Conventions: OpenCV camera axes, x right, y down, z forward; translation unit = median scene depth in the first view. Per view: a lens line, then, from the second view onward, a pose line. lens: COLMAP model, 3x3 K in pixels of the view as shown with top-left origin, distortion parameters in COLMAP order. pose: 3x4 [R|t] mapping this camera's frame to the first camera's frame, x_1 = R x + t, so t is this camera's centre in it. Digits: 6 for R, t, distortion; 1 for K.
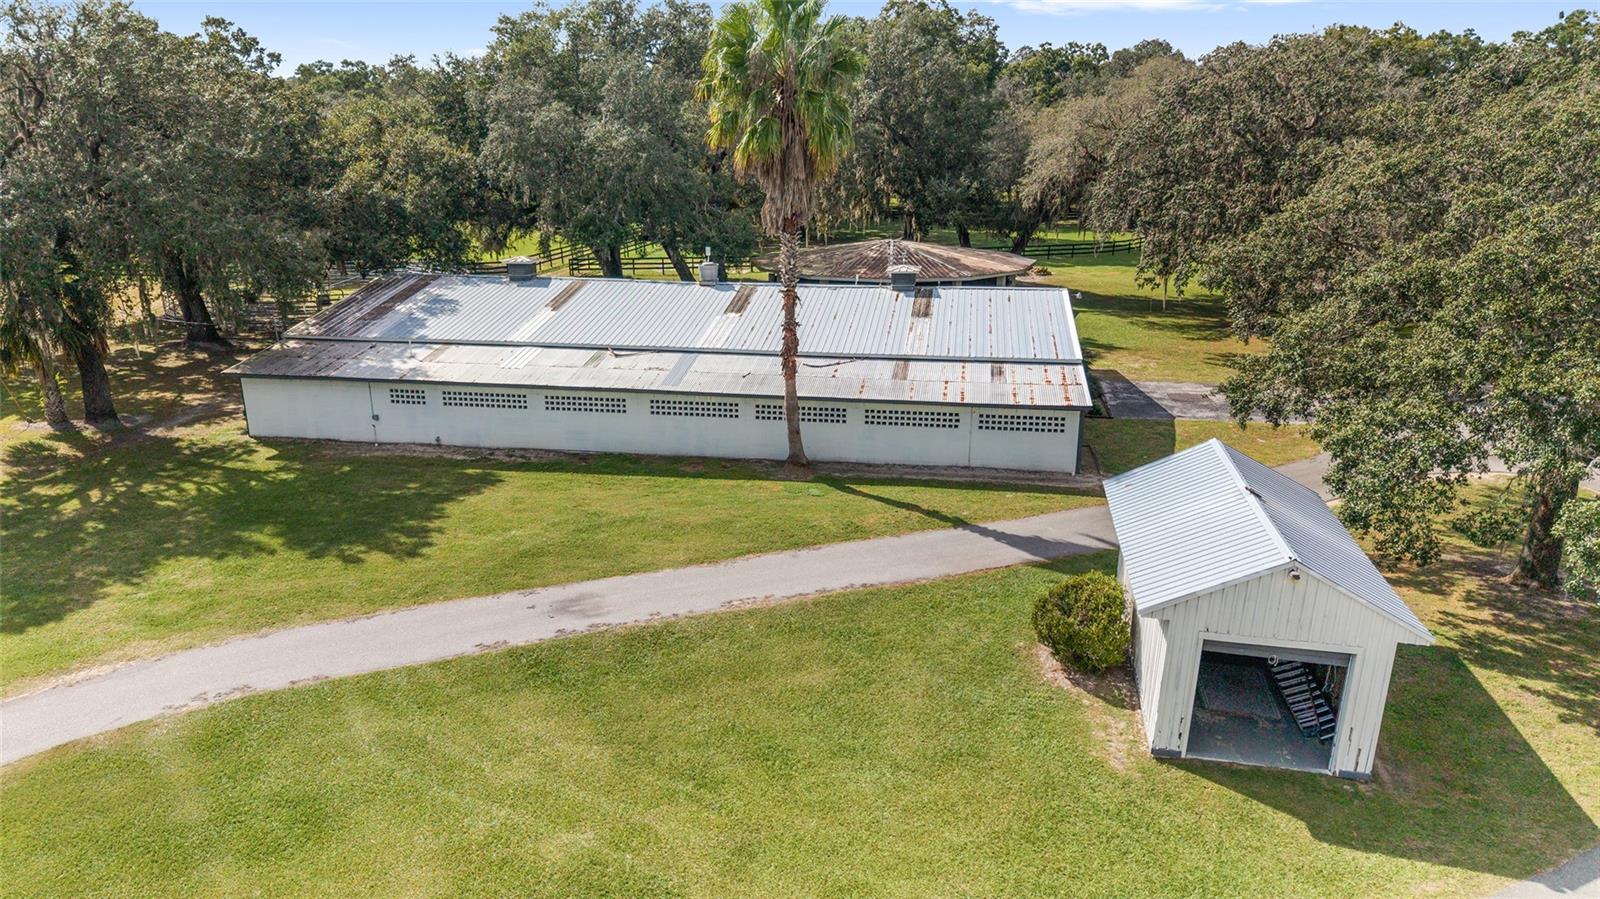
lens RADIAL K [[1110.1, 0, 797.1], [0, 1110.1, 450.5], [0, 0, 1]] dist [0.033561, -0.005939]
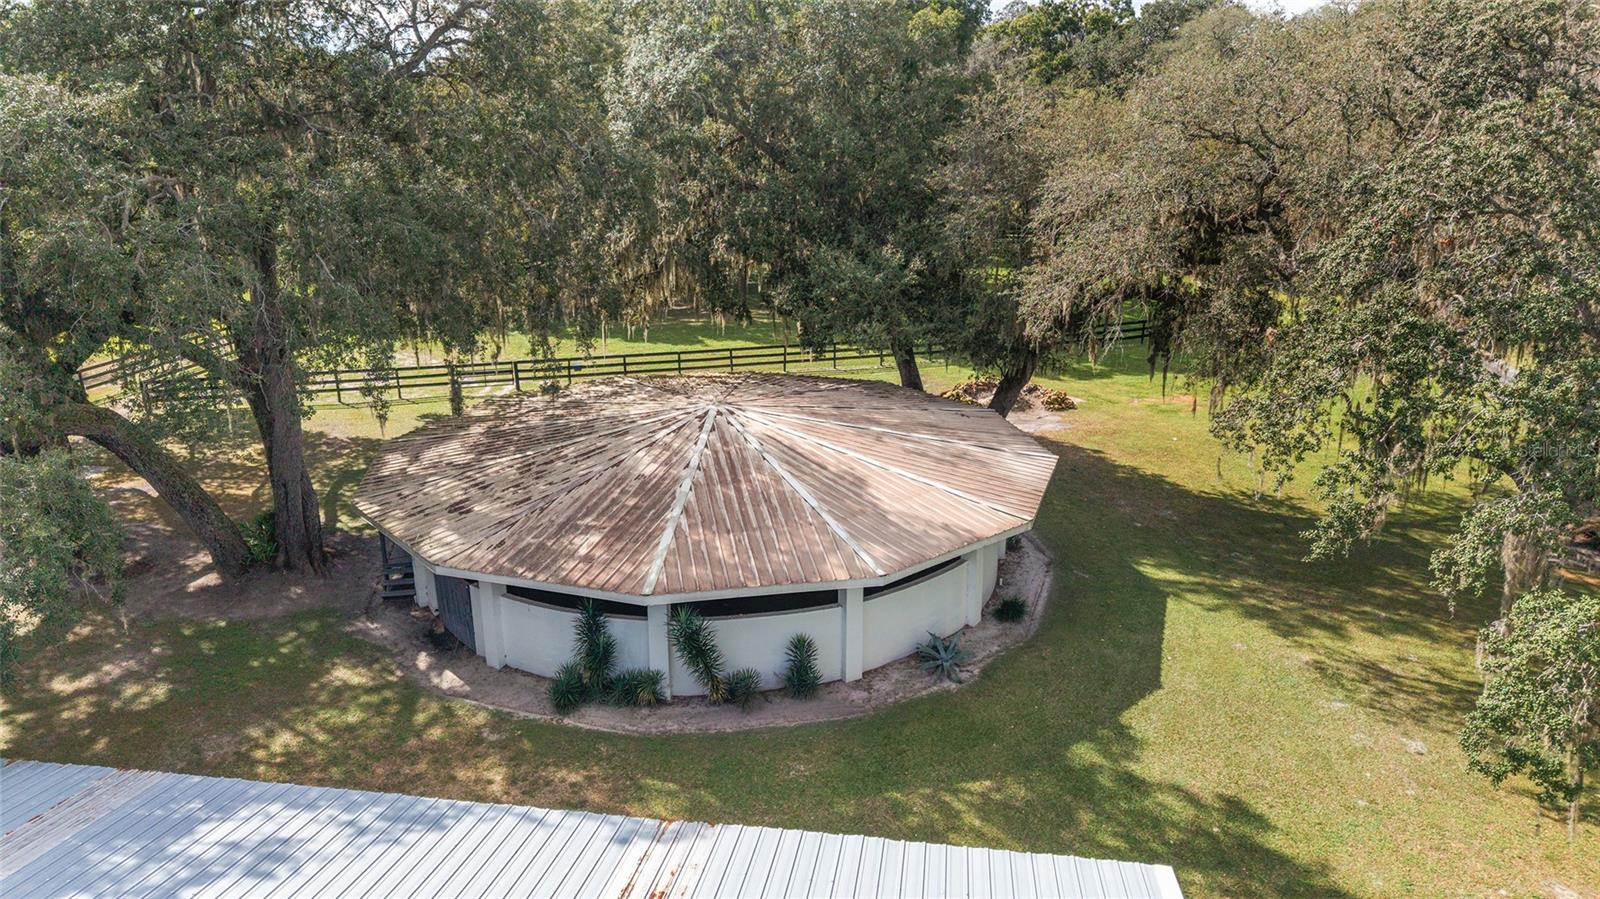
lens RADIAL K [[1110.1, 0, 803.1], [0, 1110.1, 448.3], [0, 0, 1]] dist [0.033561, -0.005939]
pose [[0.999841, -0.004898, 0.017136, 0.101375], [0.004577, 0.999814, 0.018726, -0.164940], [-0.017224, -0.018644, 0.999678, 0.528961]]
